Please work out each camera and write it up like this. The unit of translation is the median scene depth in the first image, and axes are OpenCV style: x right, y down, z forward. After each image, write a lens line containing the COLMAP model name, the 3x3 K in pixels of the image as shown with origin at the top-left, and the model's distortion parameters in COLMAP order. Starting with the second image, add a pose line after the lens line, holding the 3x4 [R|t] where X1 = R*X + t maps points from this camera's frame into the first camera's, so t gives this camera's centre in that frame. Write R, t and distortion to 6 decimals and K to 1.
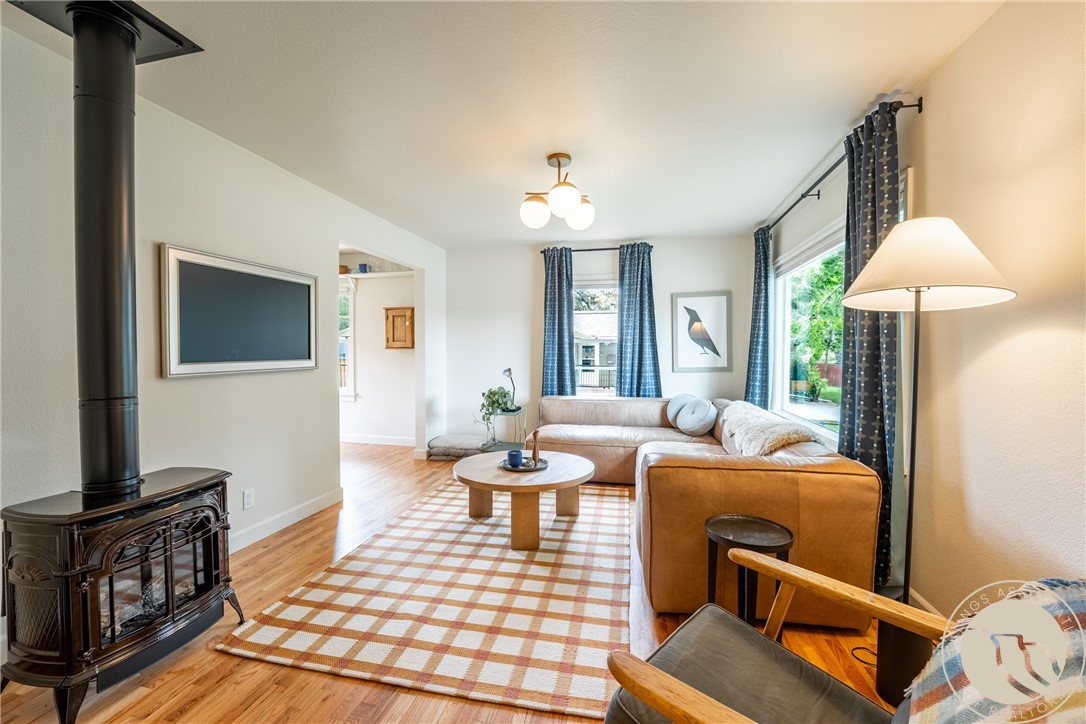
lens RADIAL K [[446.5, 0, 541.7], [0, 446.5, 358.8], [0, 0, 1]] dist [-0.023204, 0.000473]
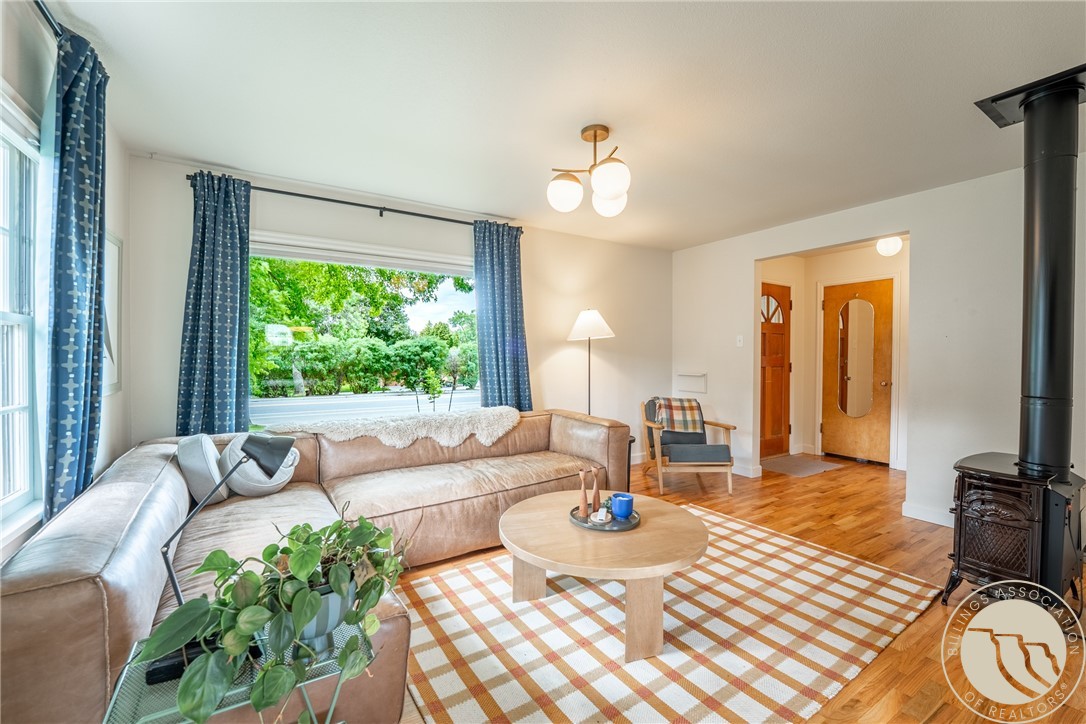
lens RADIAL K [[446.5, 0, 543.6], [0, 446.5, 359.3], [0, 0, 1]] dist [-0.023204, 0.000473]
pose [[-0.701884, -0.006580, 0.712261, -0.618972], [0.012698, 0.999683, 0.021748, -0.040797], [-0.712178, 0.024309, -0.701578, 2.039627]]
